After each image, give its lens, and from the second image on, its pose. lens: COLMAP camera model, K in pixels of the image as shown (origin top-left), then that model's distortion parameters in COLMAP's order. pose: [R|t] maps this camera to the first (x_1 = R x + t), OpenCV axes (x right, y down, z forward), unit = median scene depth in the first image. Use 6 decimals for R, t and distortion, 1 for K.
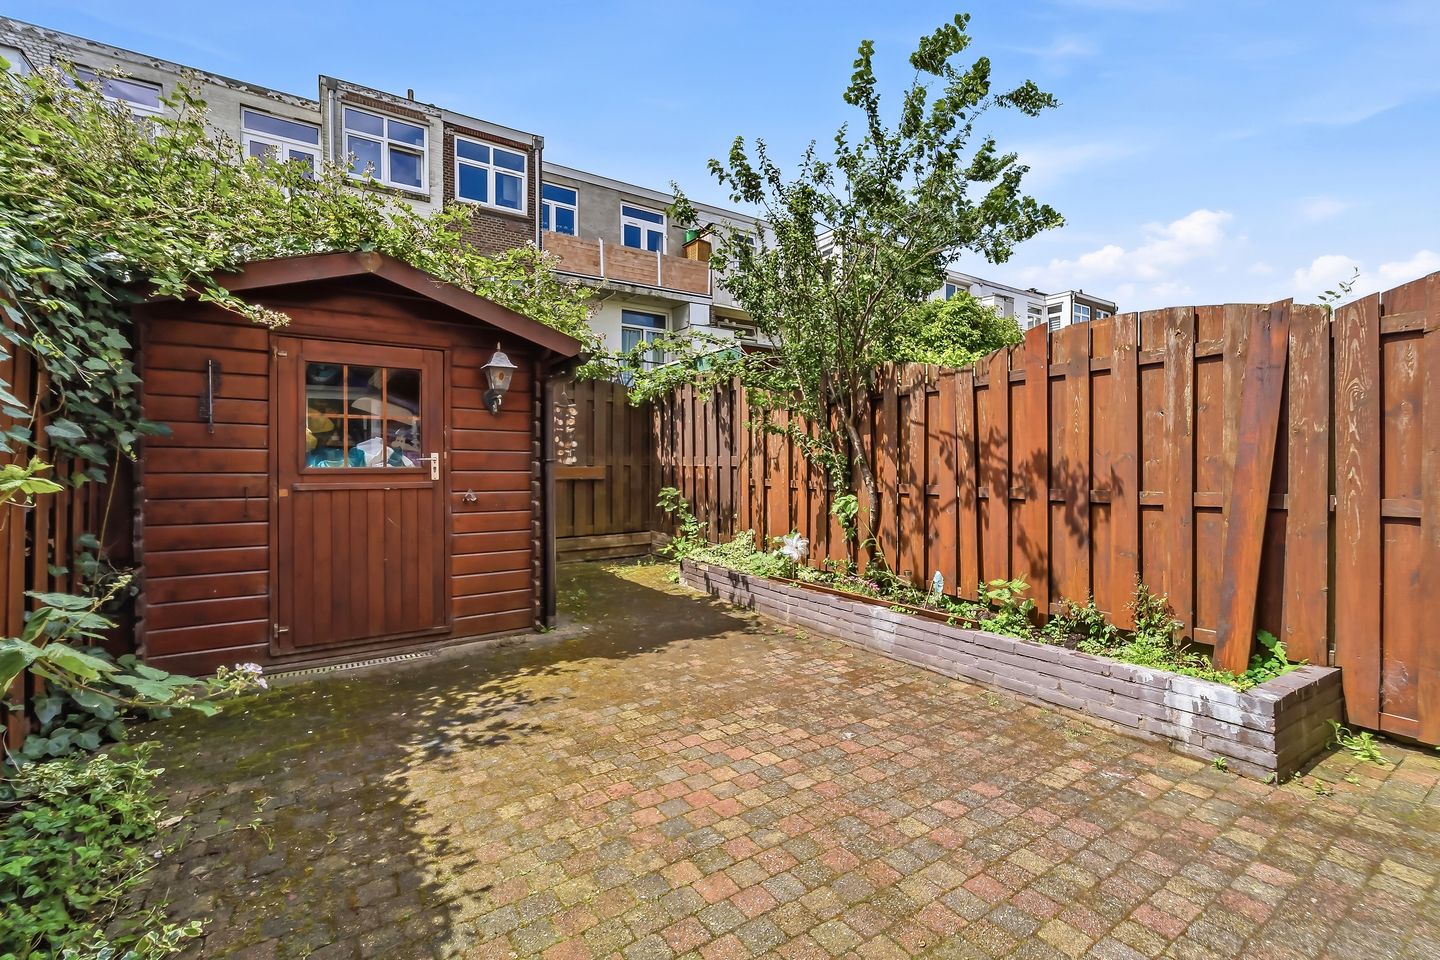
lens RADIAL K [[635.7, 0, 714.9], [0, 635.7, 465.2], [0, 0, 1]] dist [-0.000931, -0.000345]
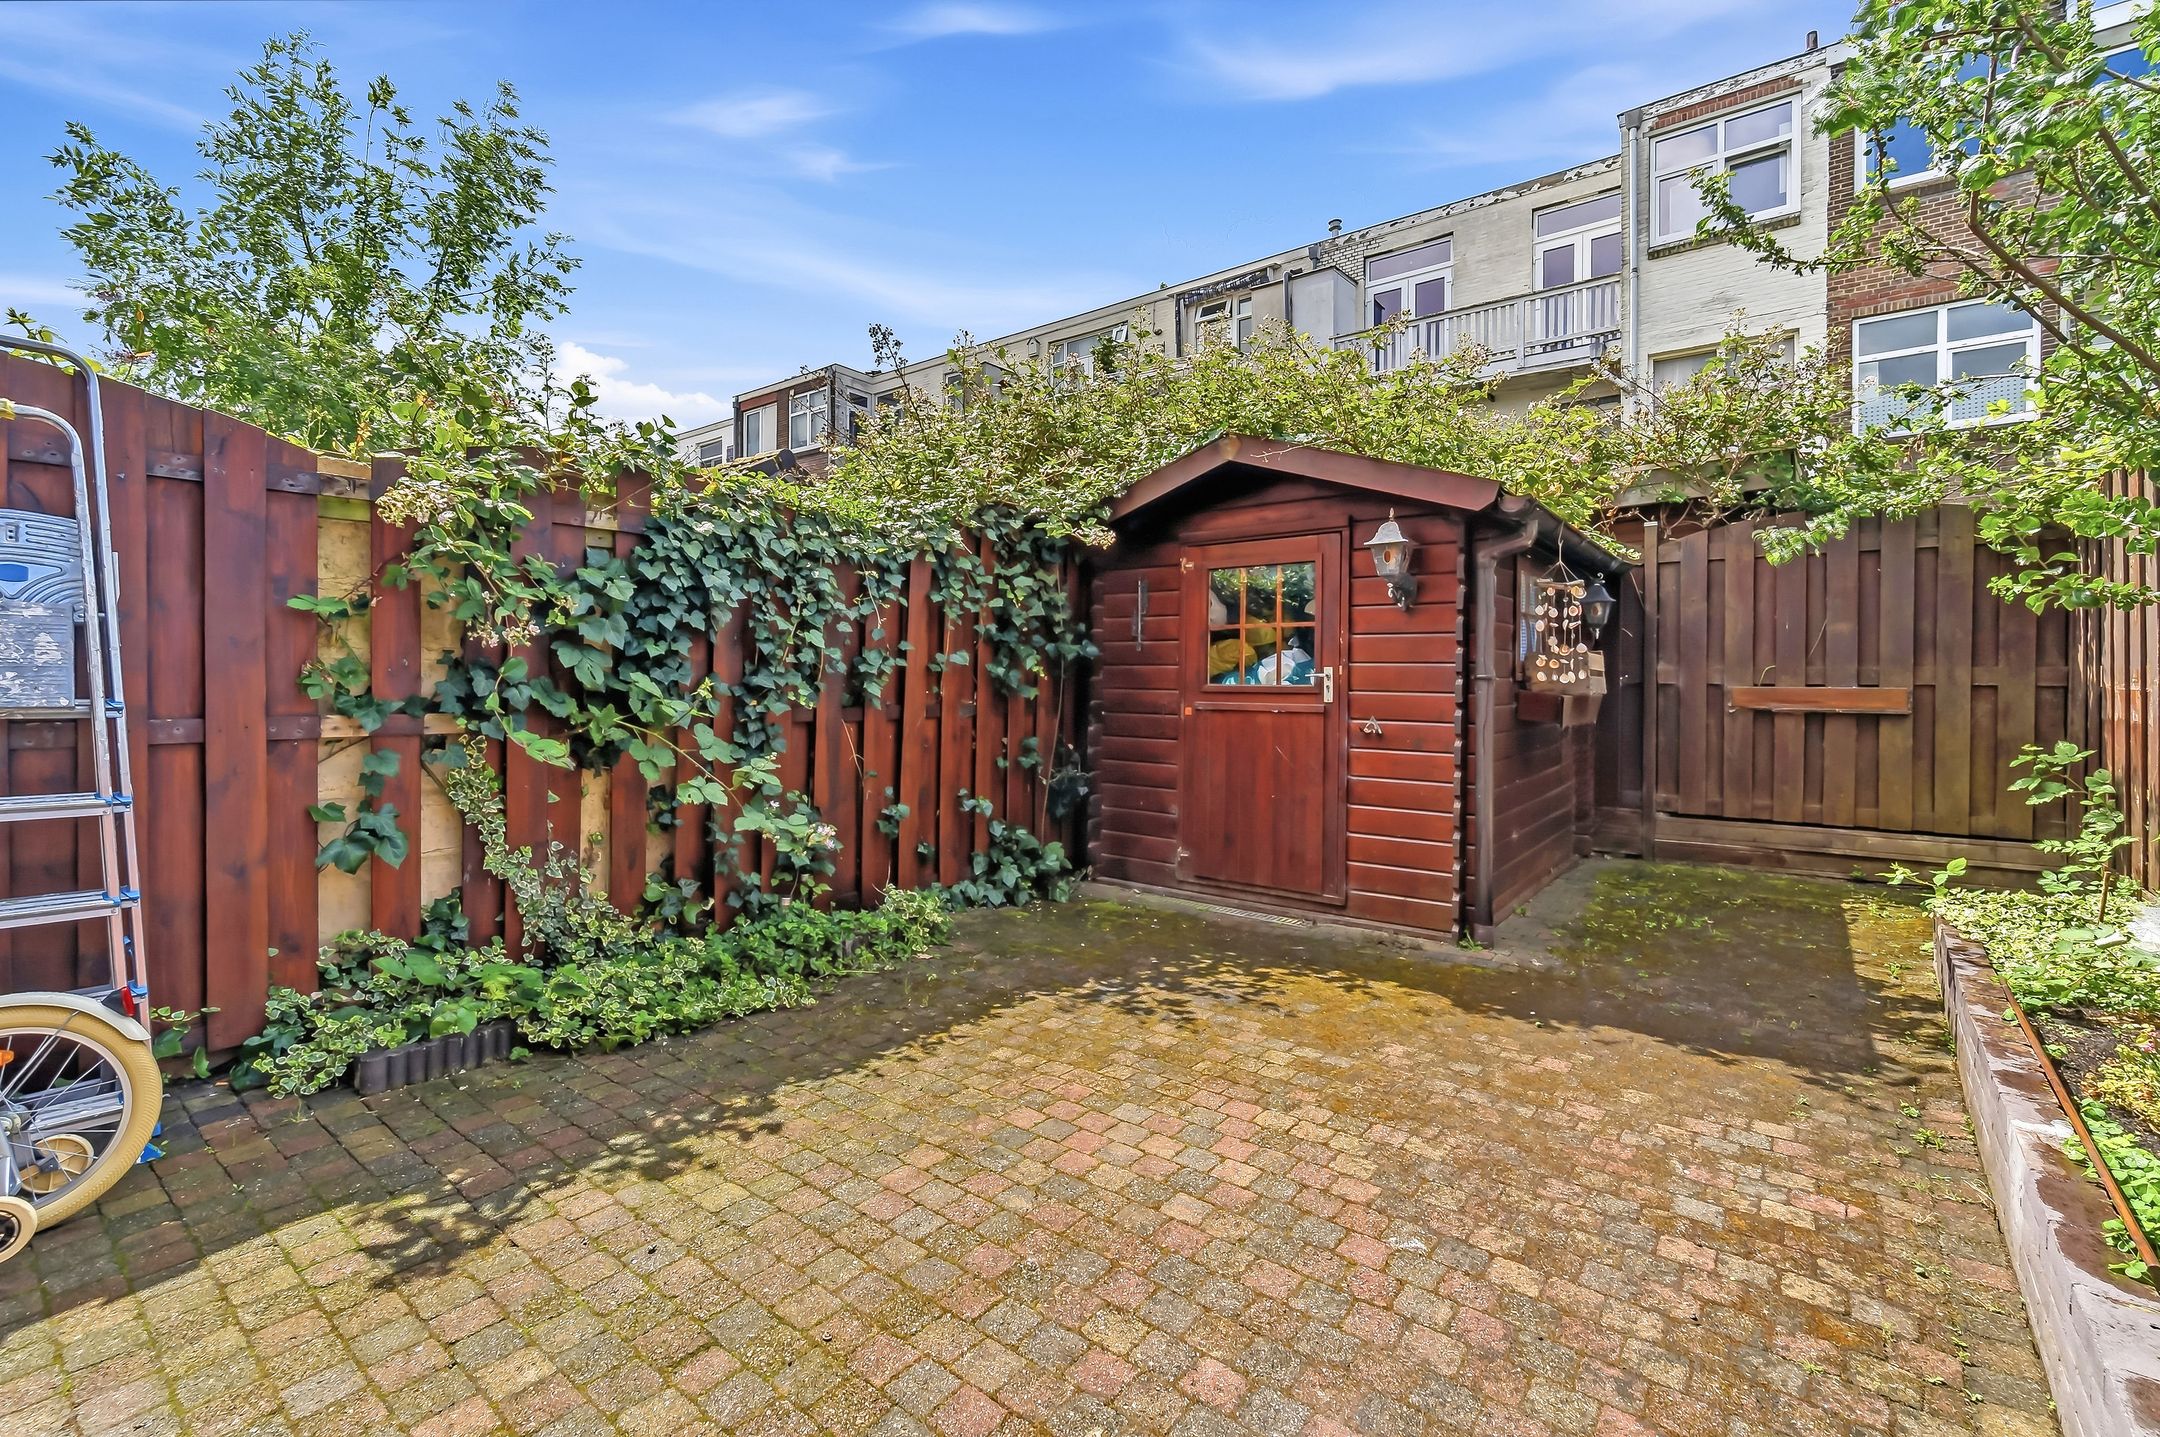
lens RADIAL K [[961.0, 0, 1076.0], [0, 961.0, 675.2], [0, 0, 1]] dist [-0.000917, -0.000270]
pose [[0.296915, 0.001643, -0.954902, 0.737397], [-0.002841, 0.999996, 0.000837, -0.012308], [0.954900, 0.002464, 0.296919, 0.466507]]
